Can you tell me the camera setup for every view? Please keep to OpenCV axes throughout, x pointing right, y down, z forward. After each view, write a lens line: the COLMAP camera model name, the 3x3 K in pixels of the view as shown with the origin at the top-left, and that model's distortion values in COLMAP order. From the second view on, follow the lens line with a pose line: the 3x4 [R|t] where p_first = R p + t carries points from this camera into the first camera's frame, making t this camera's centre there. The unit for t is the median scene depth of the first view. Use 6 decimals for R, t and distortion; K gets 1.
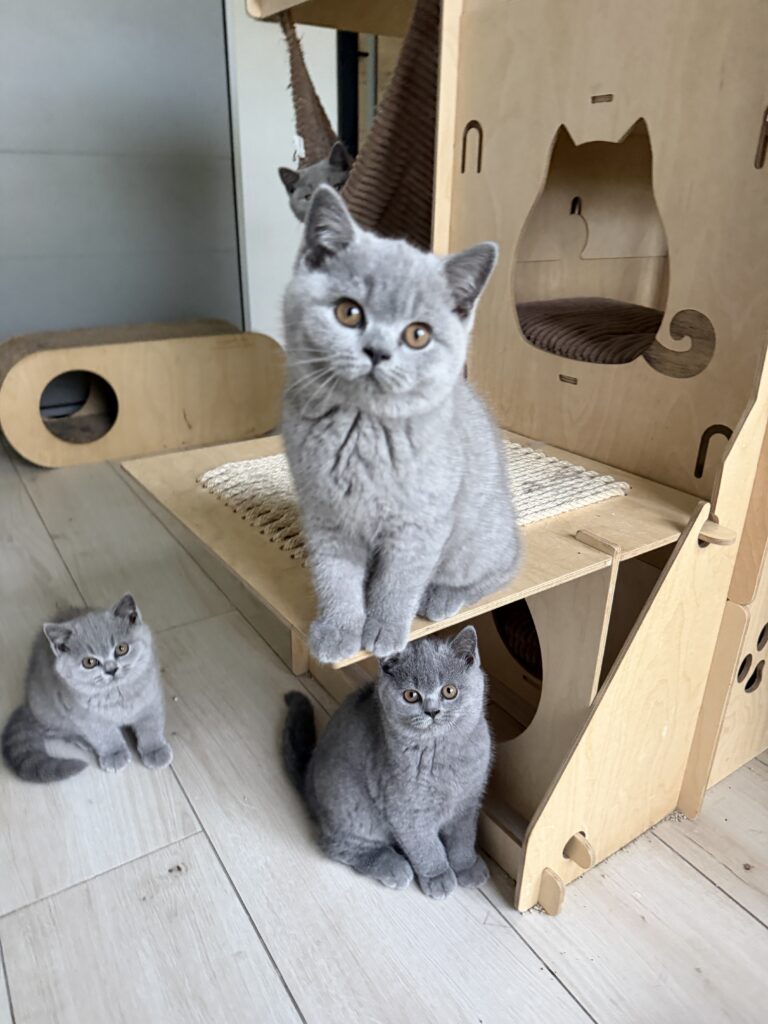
lens RADIAL K [[743.5, 0, 379.7], [0, 743.5, 513.9], [0, 0, 1]] dist [-0.002157, -0.006462]
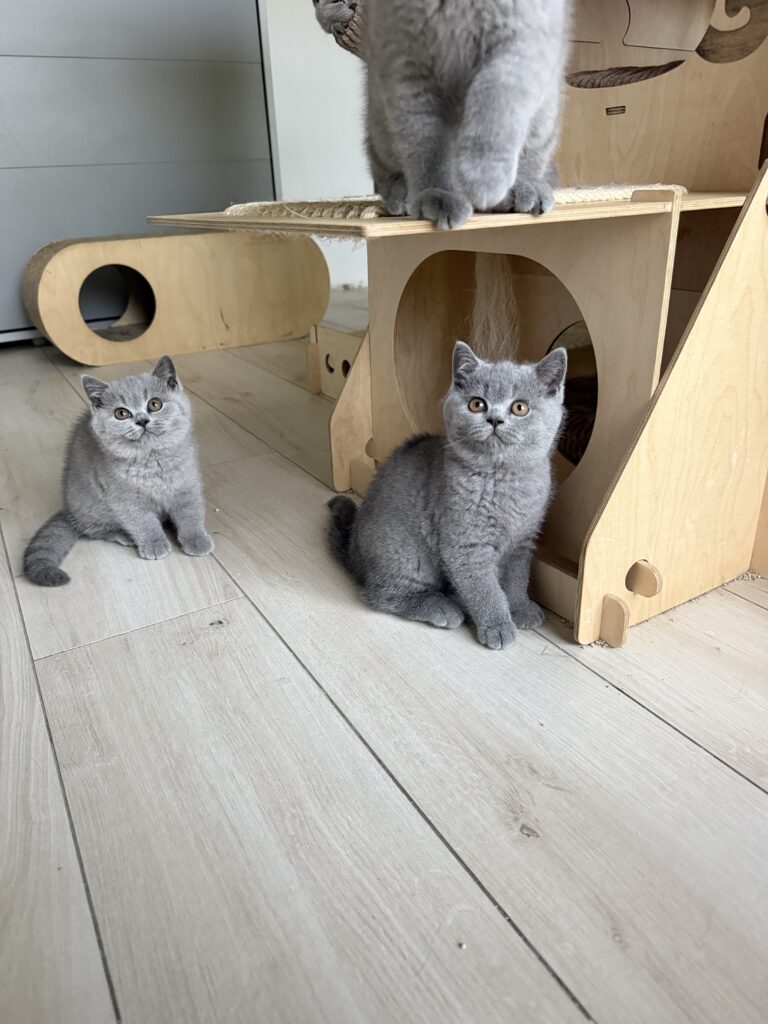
lens RADIAL K [[735.4, 0, 384.0], [0, 735.4, 512.0], [0, 0, 1]] dist [0.071650, -0.111707]
pose [[0.997809, -0.032196, -0.057798, 0.001798], [0.032204, 0.999481, -0.000782, 0.349393], [0.057793, -0.001082, 0.998328, 0.057275]]
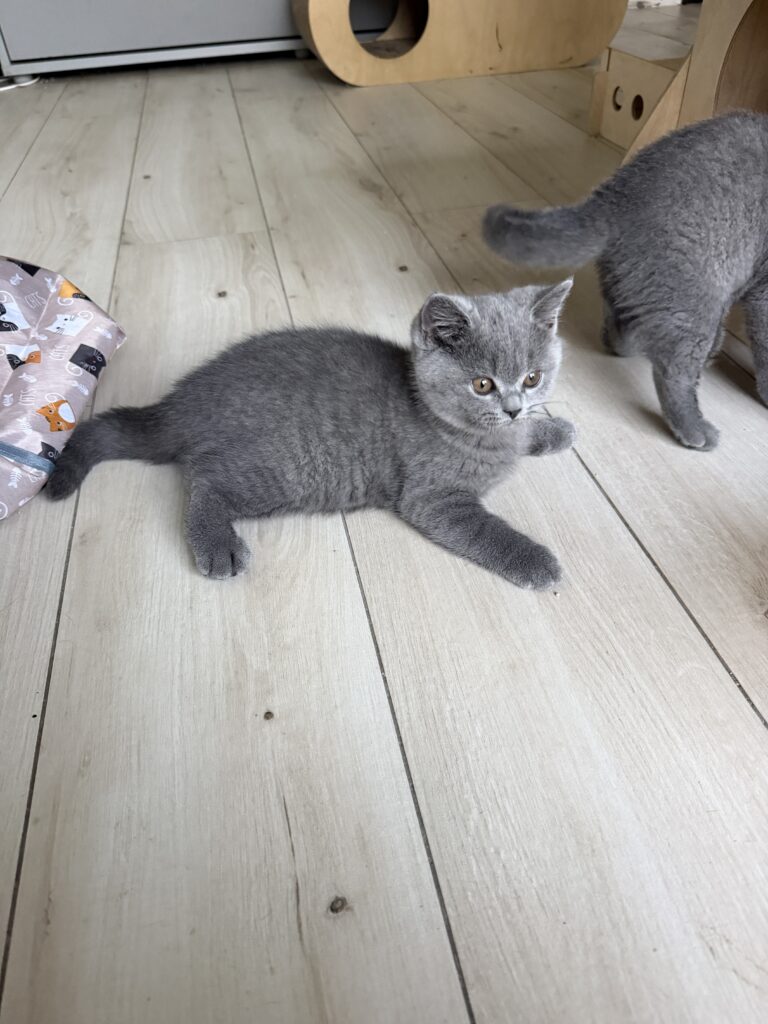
lens RADIAL K [[735.4, 0, 384.0], [0, 735.4, 512.0], [0, 0, 1]] dist [0.071650, -0.111707]
pose [[0.937756, 0.188737, -0.291535, -0.067657], [-0.095682, 0.947360, 0.305540, 0.378066], [0.333855, -0.258627, 0.906451, 0.031629]]
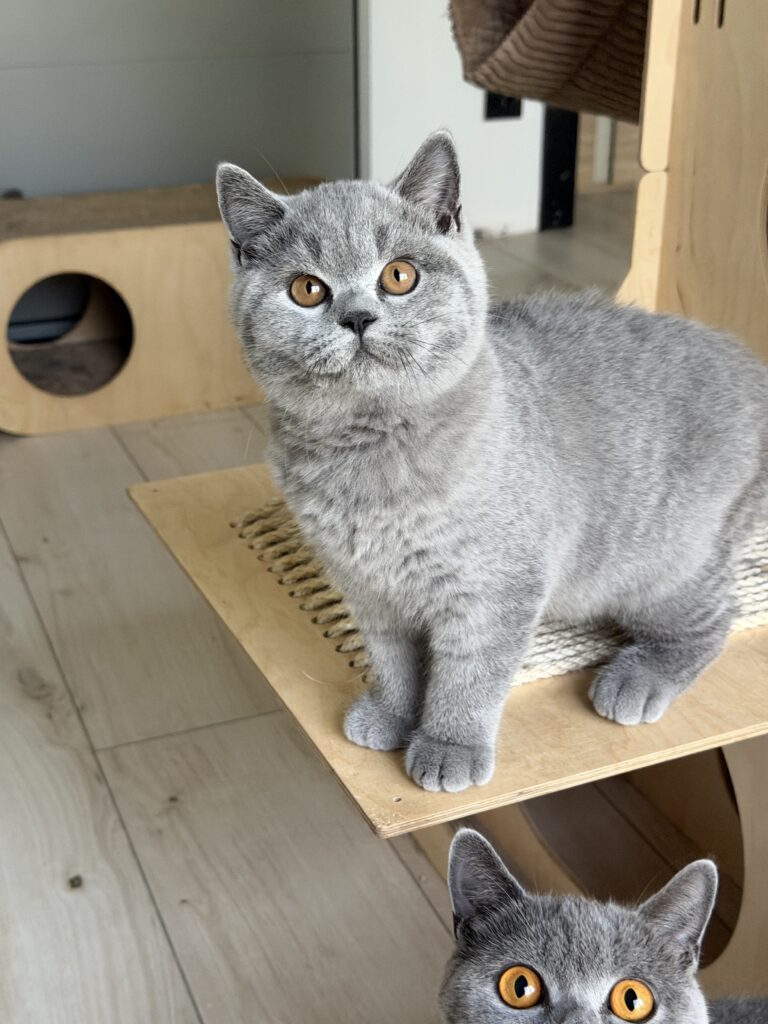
lens RADIAL K [[1467.3, 0, 387.7], [0, 1467.3, 537.9], [0, 0, 1]] dist [0.099708, -0.031746]
pose [[0.984348, 0.061048, -0.165327, 0.107871], [-0.056119, 0.997834, 0.034330, -0.086763], [0.167065, -0.024514, 0.985641, -0.266628]]
